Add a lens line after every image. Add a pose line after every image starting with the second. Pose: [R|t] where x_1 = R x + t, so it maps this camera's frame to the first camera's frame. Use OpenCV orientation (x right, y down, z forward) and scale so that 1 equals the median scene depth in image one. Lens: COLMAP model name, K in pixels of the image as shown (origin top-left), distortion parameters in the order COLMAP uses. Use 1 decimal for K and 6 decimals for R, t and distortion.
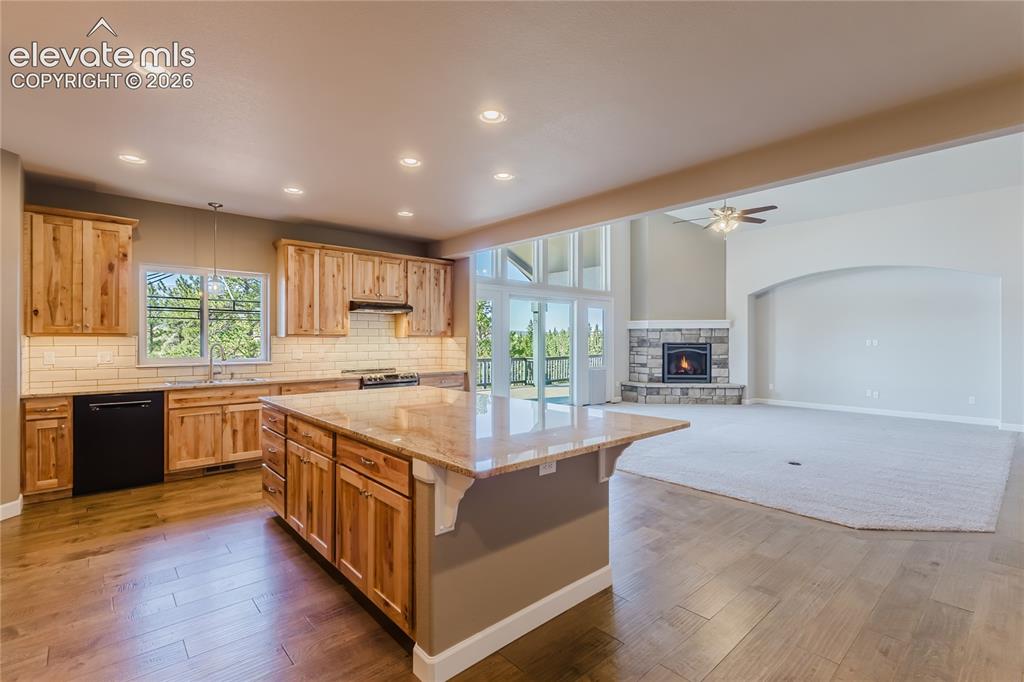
lens RADIAL K [[468.3, 0, 510.5], [0, 468.3, 340.9], [0, 0, 1]] dist [0.001132, 0.000839]
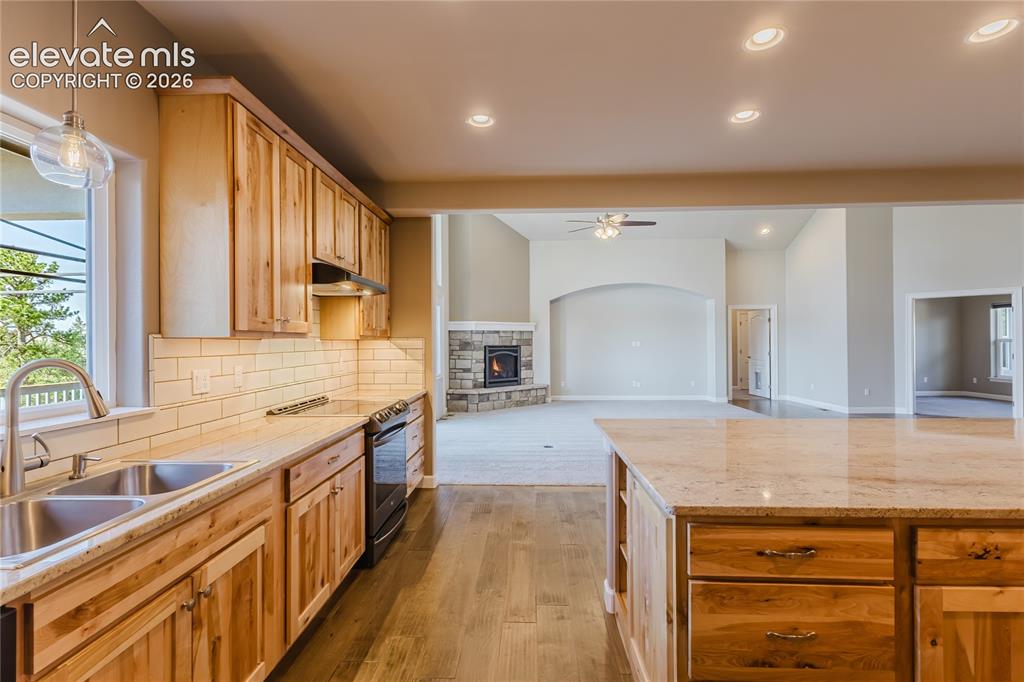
lens RADIAL K [[468.3, 0, 510.5], [0, 468.3, 340.9], [0, 0, 1]] dist [0.001132, 0.000839]
pose [[0.695717, -0.001927, 0.718313, -0.319529], [0.007011, 0.999967, -0.004108, -0.001232], [-0.718281, 0.007894, 0.695708, 0.306480]]
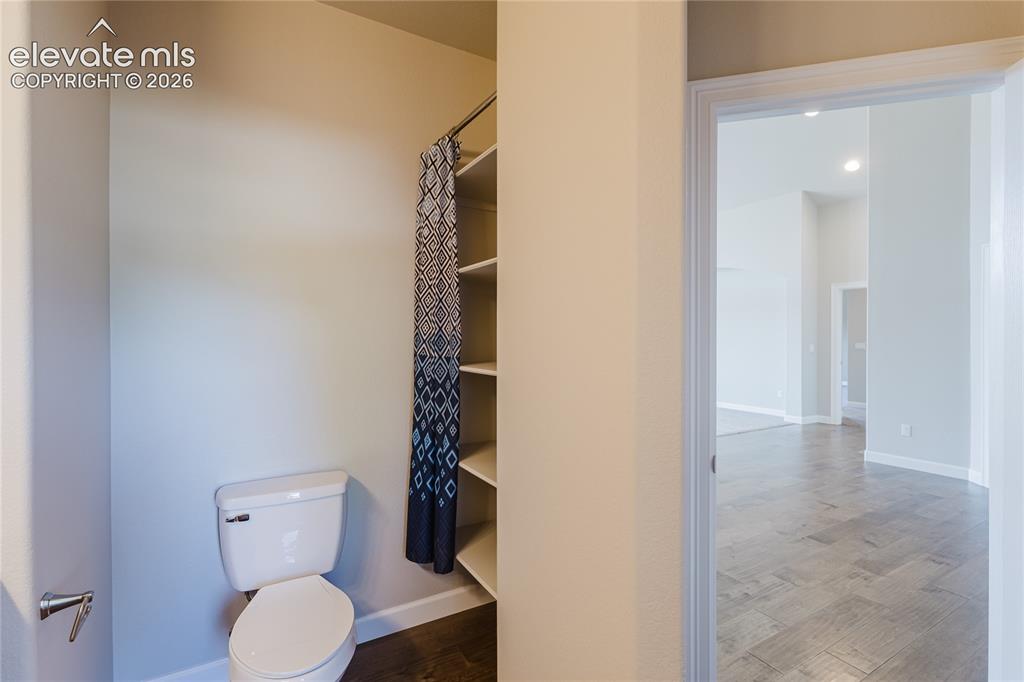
lens RADIAL K [[468.3, 0, 510.5], [0, 468.3, 340.9], [0, 0, 1]] dist [0.001132, 0.000839]
pose [[0.980032, 0.002346, -0.198827, 0.450747], [-0.000894, 0.999972, 0.007393, -0.000487], [0.198839, -0.007067, 0.980007, -0.115716]]
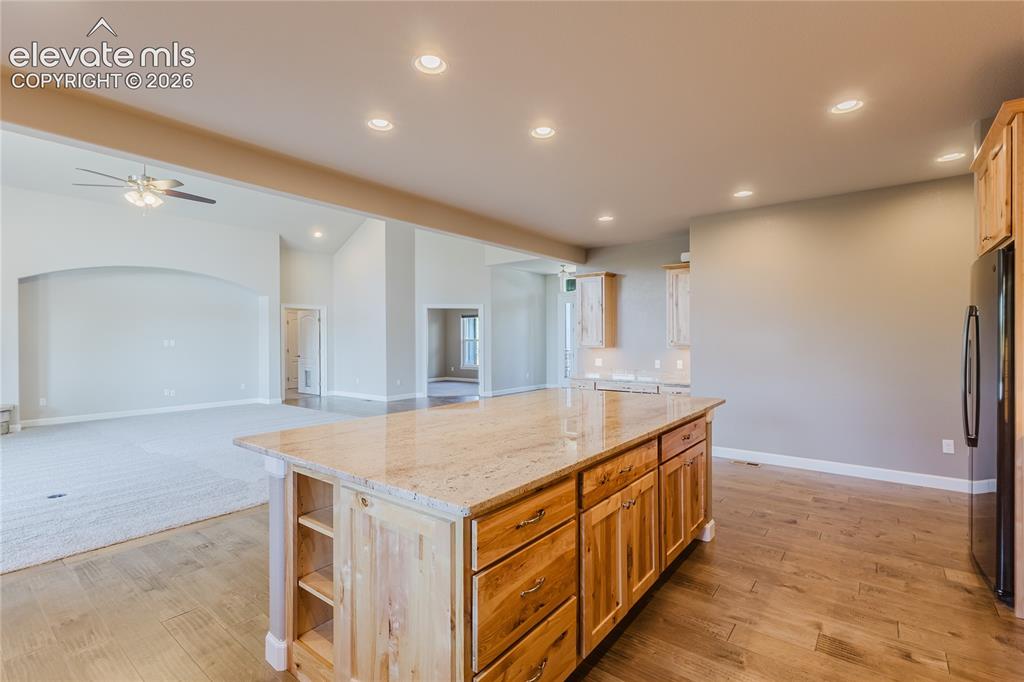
lens RADIAL K [[468.3, 0, 510.5], [0, 468.3, 340.9], [0, 0, 1]] dist [0.001132, 0.000839]
pose [[-0.177758, -0.002570, 0.984071, -0.323181], [0.003661, 0.999988, 0.003273, -0.001640], [-0.984067, 0.004184, -0.177747, 0.375758]]
